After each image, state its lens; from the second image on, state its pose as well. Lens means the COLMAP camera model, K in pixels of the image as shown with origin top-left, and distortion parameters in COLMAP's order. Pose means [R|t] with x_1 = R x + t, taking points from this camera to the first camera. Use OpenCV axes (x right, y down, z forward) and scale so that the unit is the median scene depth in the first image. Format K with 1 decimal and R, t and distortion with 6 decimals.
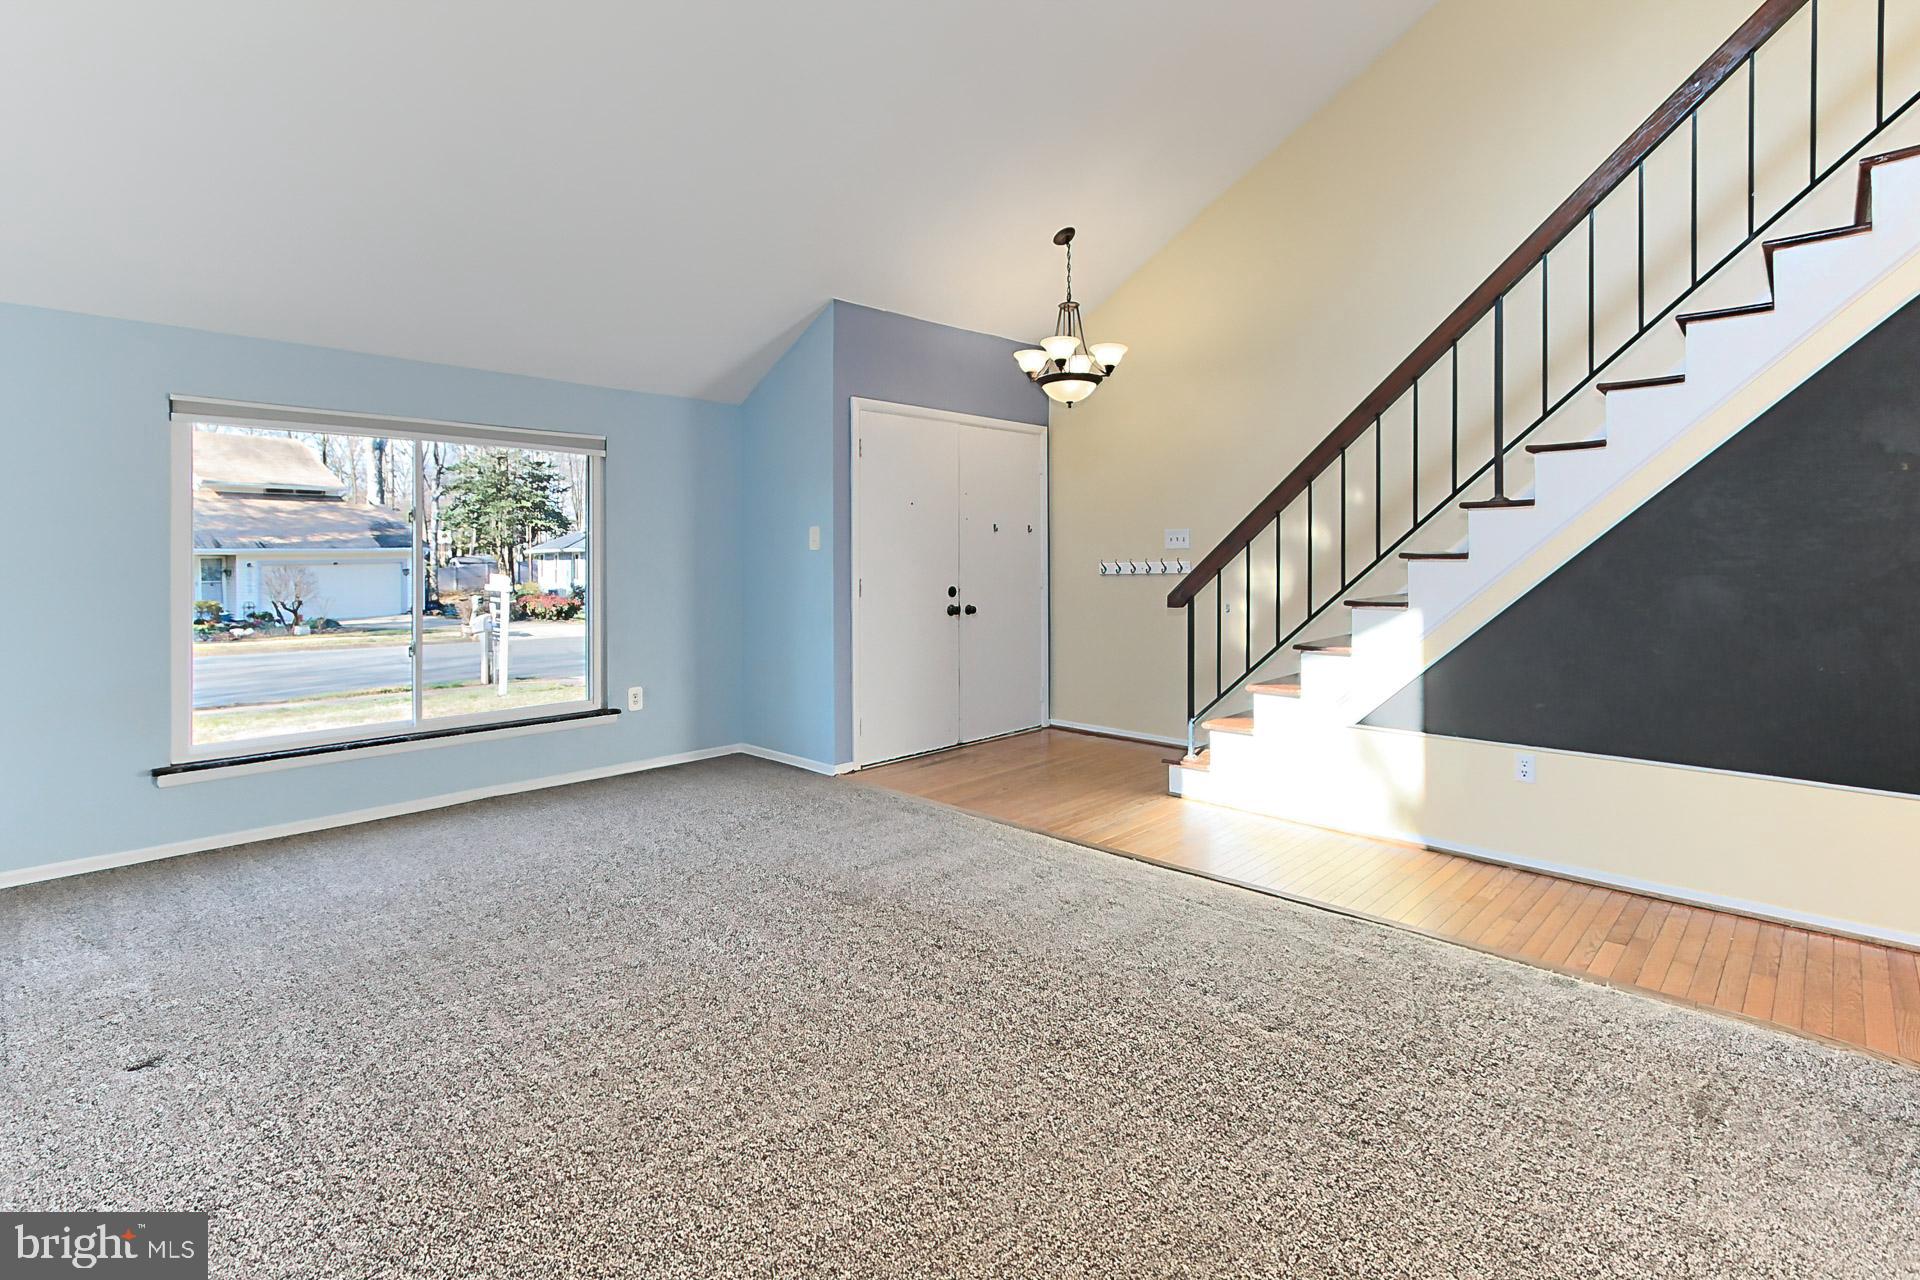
lens RADIAL K [[900.4, 0, 950.2], [0, 900.4, 547.4], [0, 0, 1]] dist [0.010807, 0.000346]
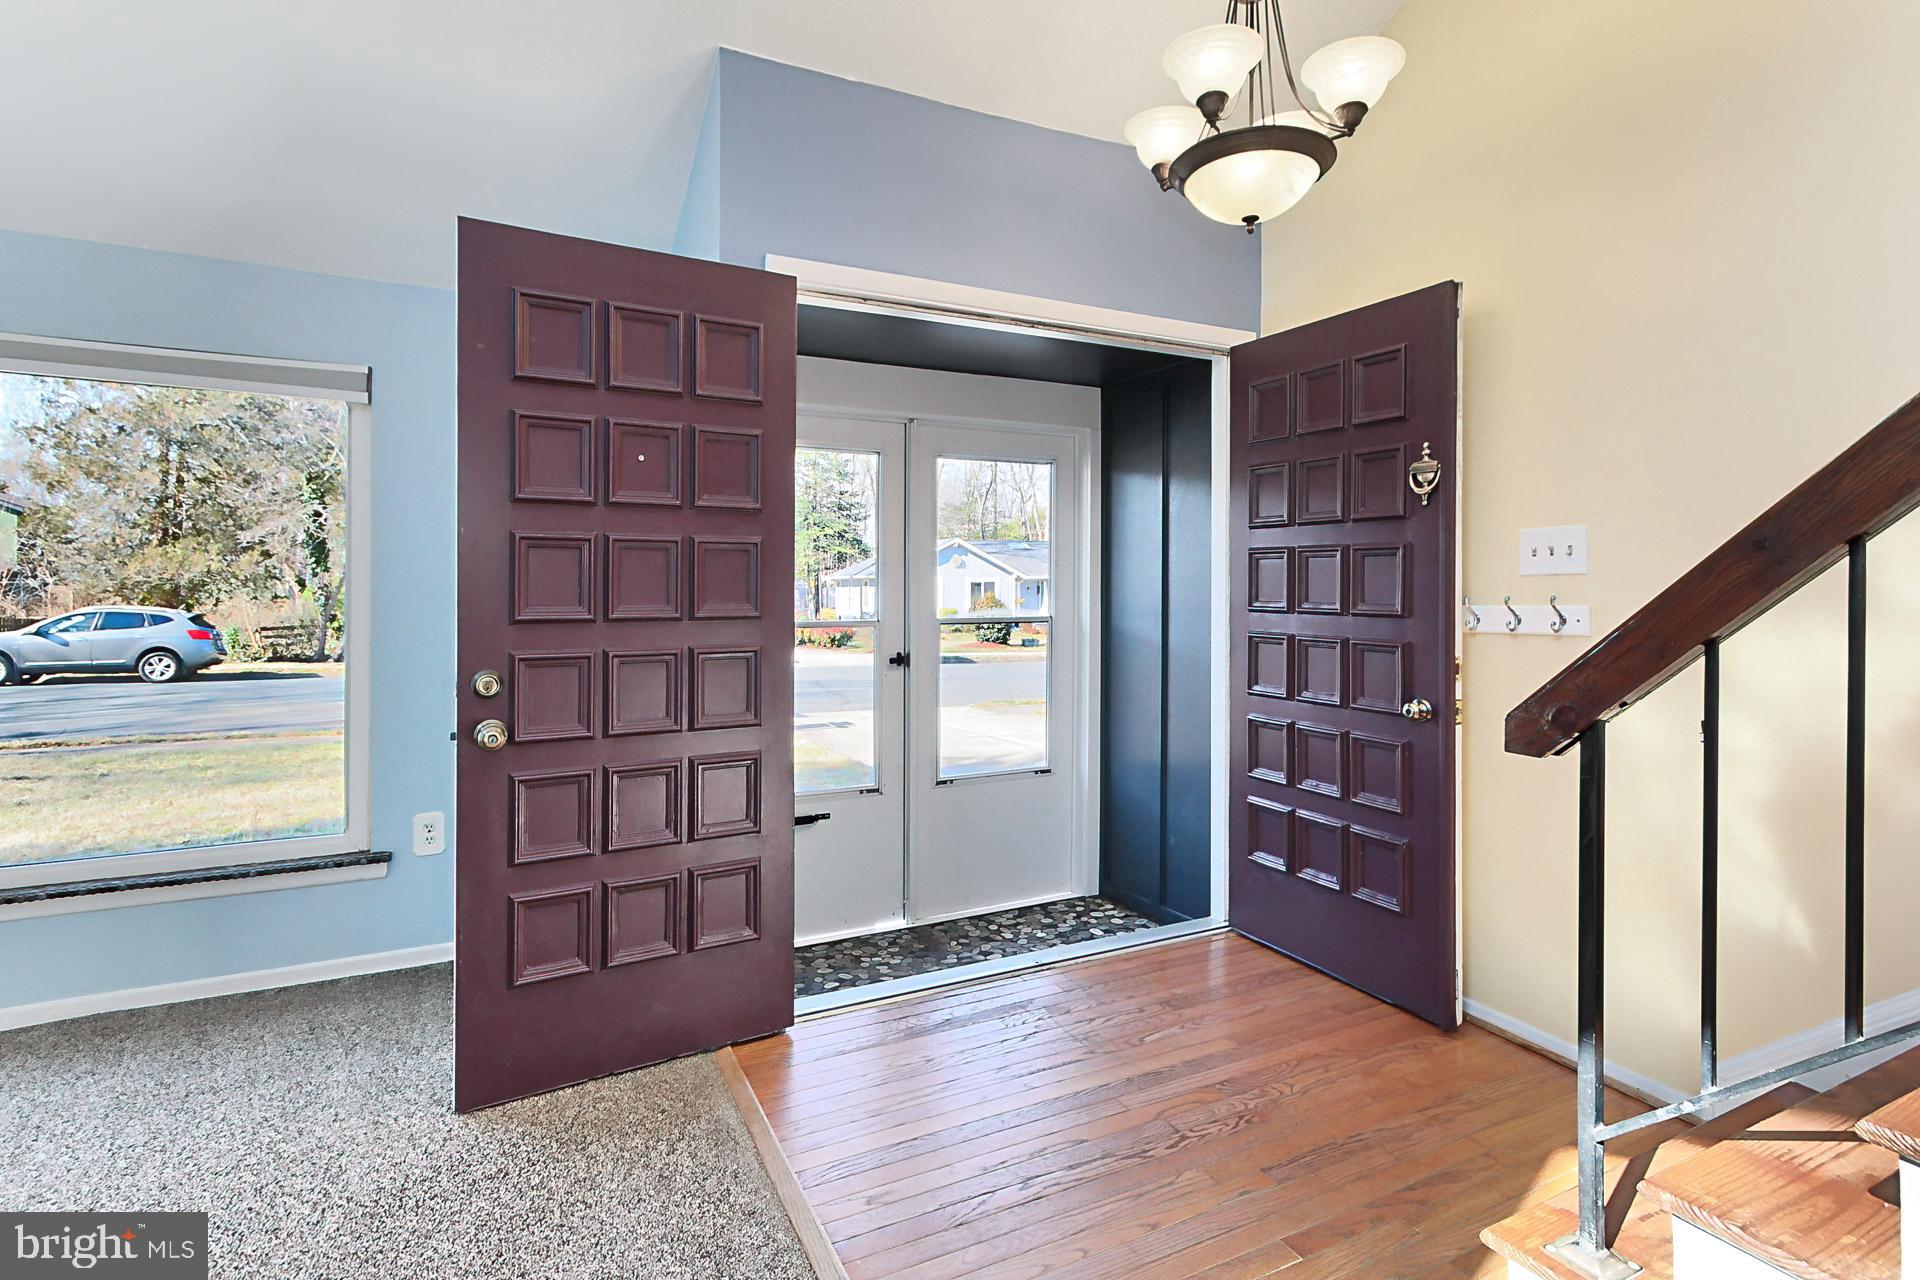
lens RADIAL K [[927.9, 0, 946.5], [0, 927.9, 584.1], [0, 0, 1]] dist [0.001742, -0.000056]
pose [[0.942455, 0.009485, -0.334198, 0.139336], [-0.006669, 0.999932, 0.009574, 0.003944], [0.334266, -0.006795, 0.942454, 0.529524]]
